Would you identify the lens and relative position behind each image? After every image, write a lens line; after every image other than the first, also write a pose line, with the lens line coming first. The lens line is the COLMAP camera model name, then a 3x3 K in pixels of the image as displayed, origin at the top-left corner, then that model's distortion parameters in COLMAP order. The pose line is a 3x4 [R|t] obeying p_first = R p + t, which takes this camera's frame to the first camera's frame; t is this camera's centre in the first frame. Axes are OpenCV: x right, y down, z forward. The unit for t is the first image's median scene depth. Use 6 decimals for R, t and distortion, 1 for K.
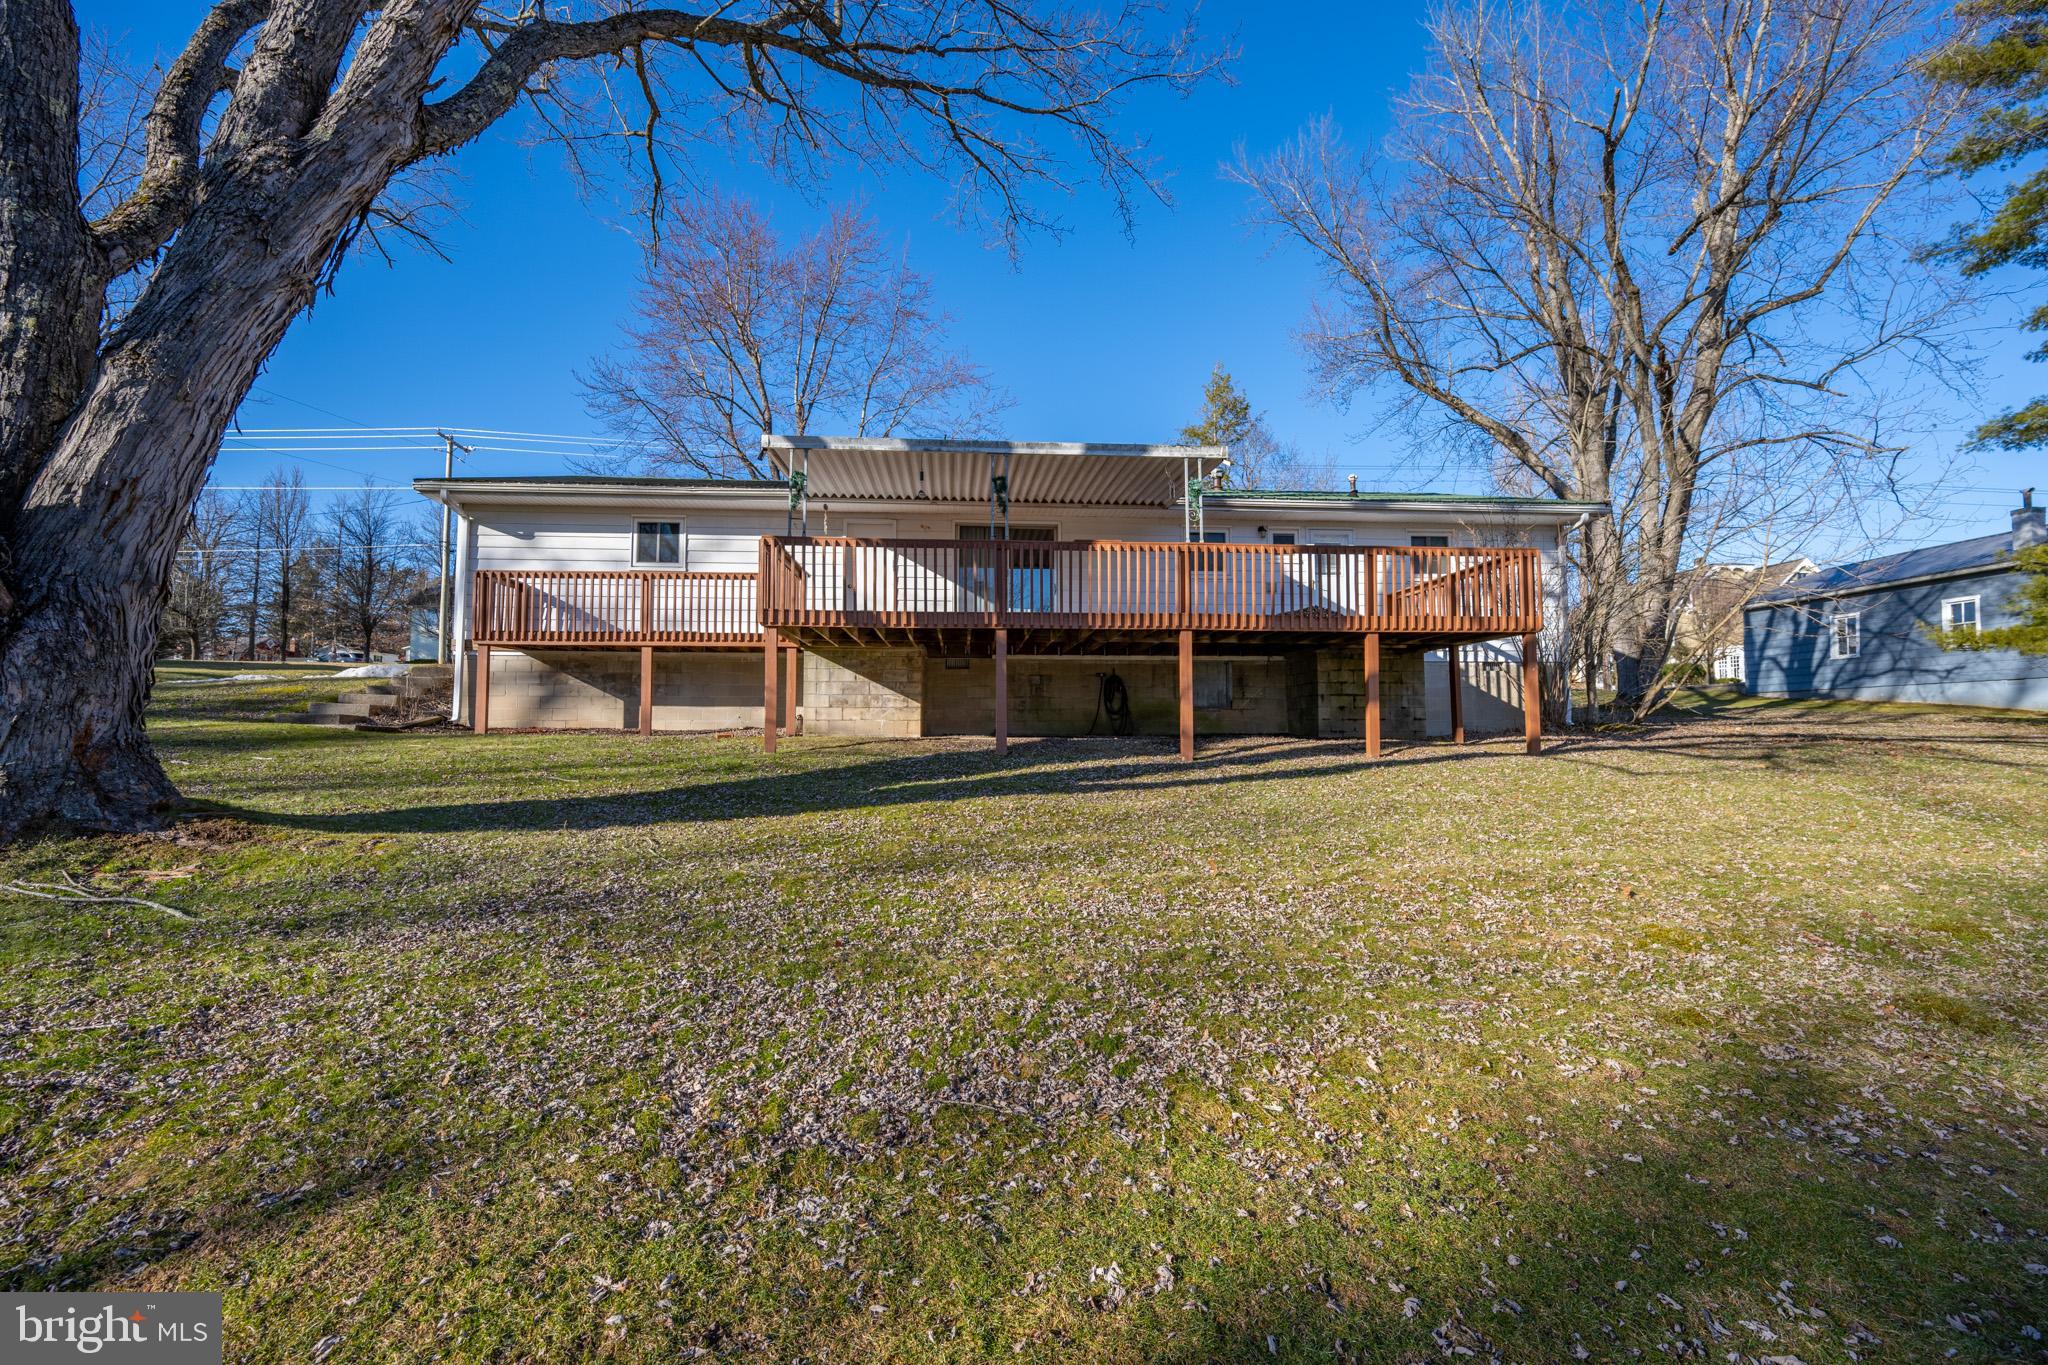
lens RADIAL K [[821.8, 0, 1024.0], [0, 821.8, 682.5], [0, 0, 1]] dist [0.000426, -0.000182]
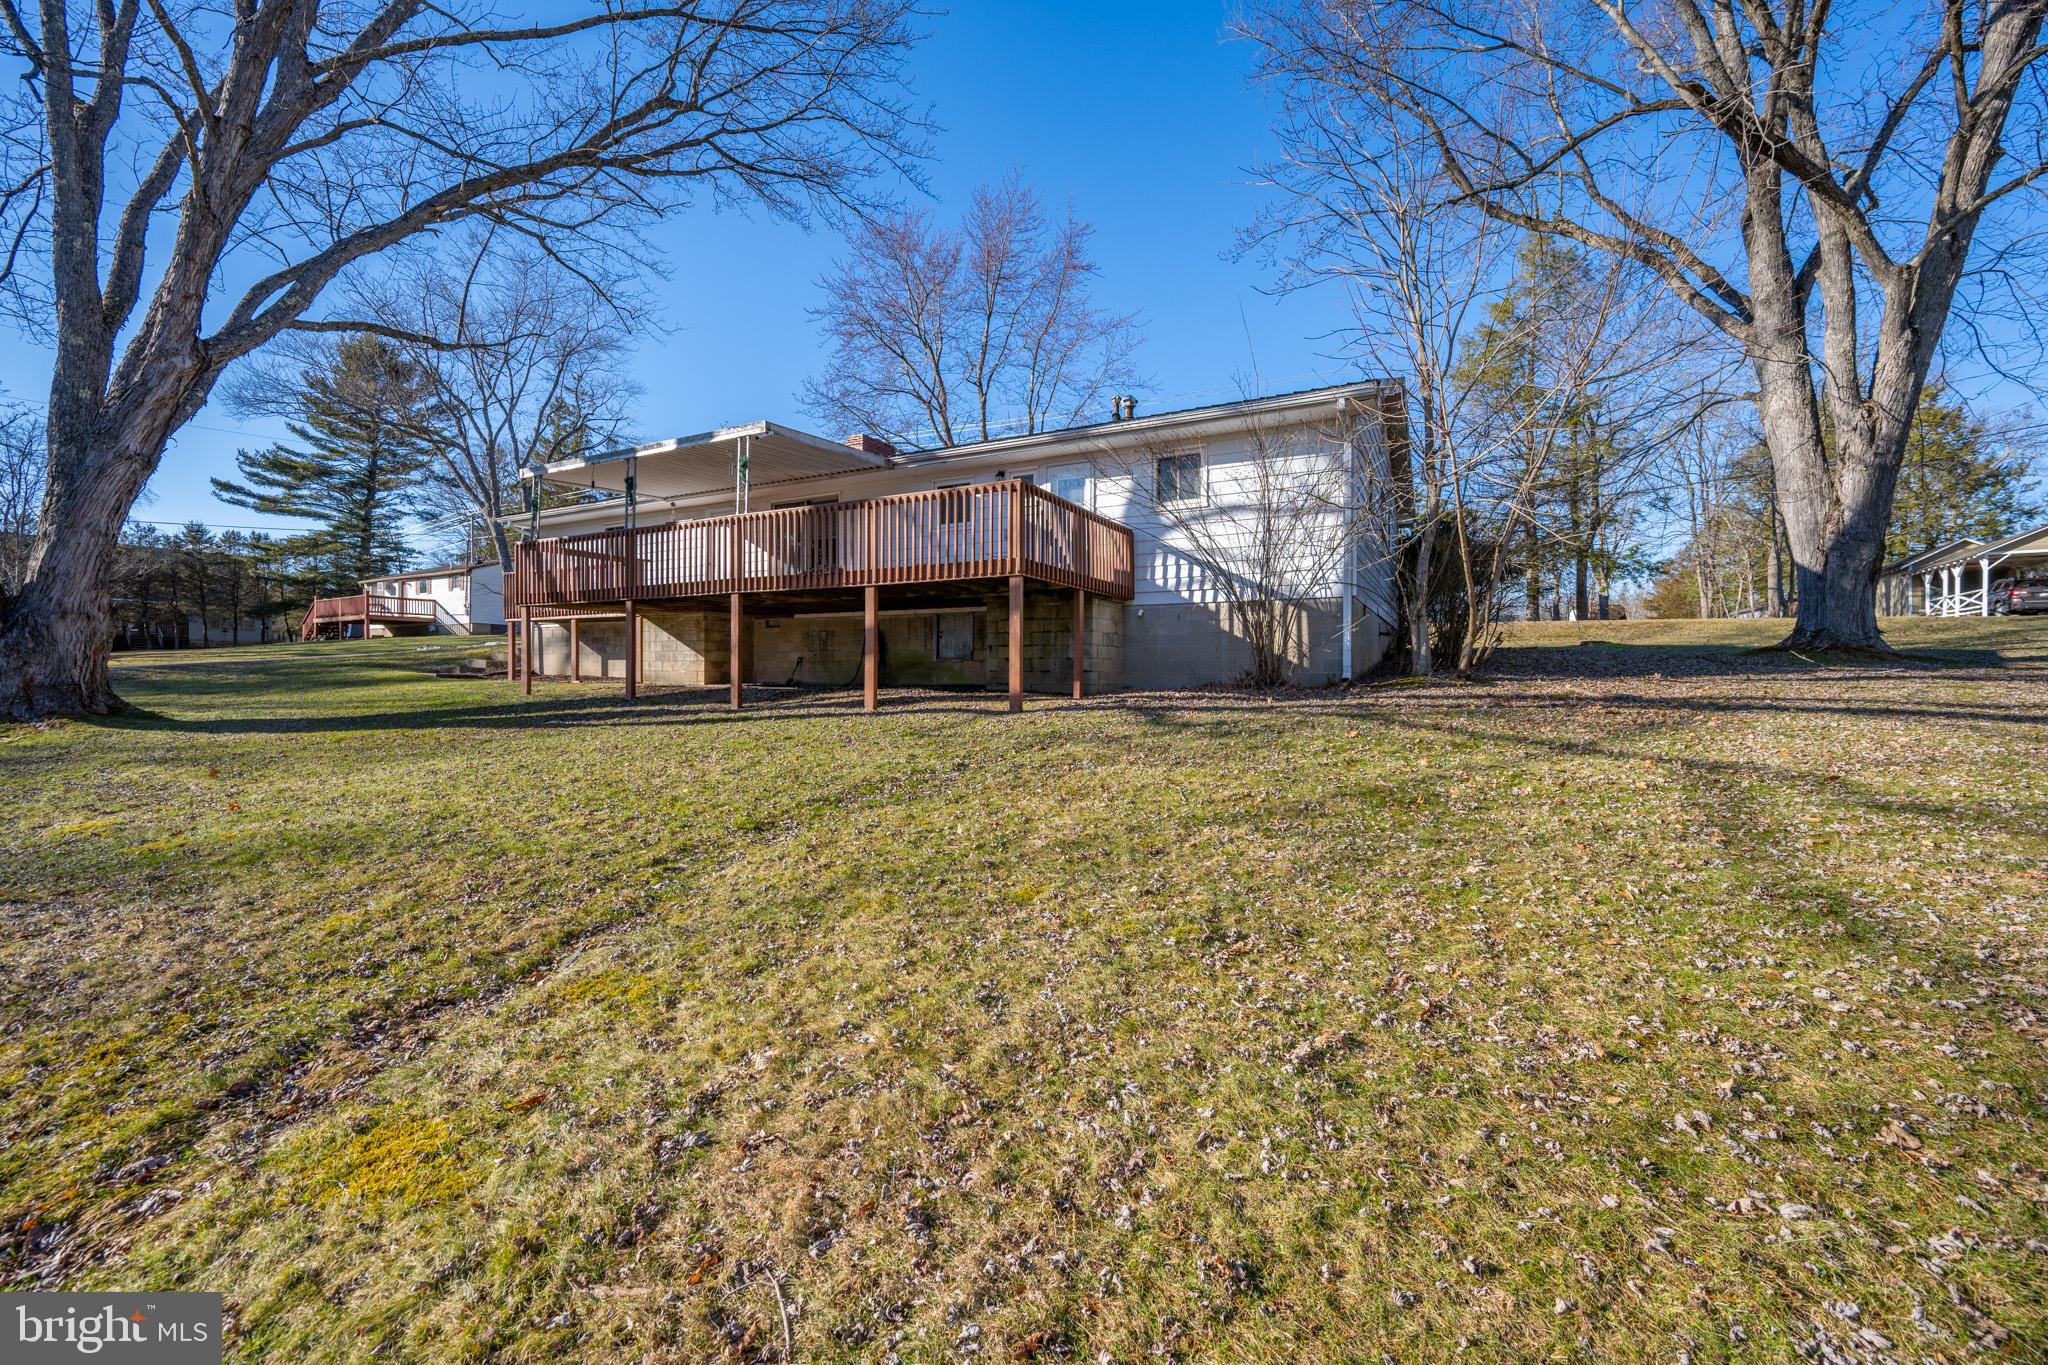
lens RADIAL K [[821.8, 0, 1024.0], [0, 821.8, 682.5], [0, 0, 1]] dist [0.000426, -0.000182]
pose [[0.837523, 0.017040, -0.546137, 0.944033], [0.030509, 0.996496, 0.077879, -0.016625], [0.545550, -0.081888, 0.834068, 0.217541]]
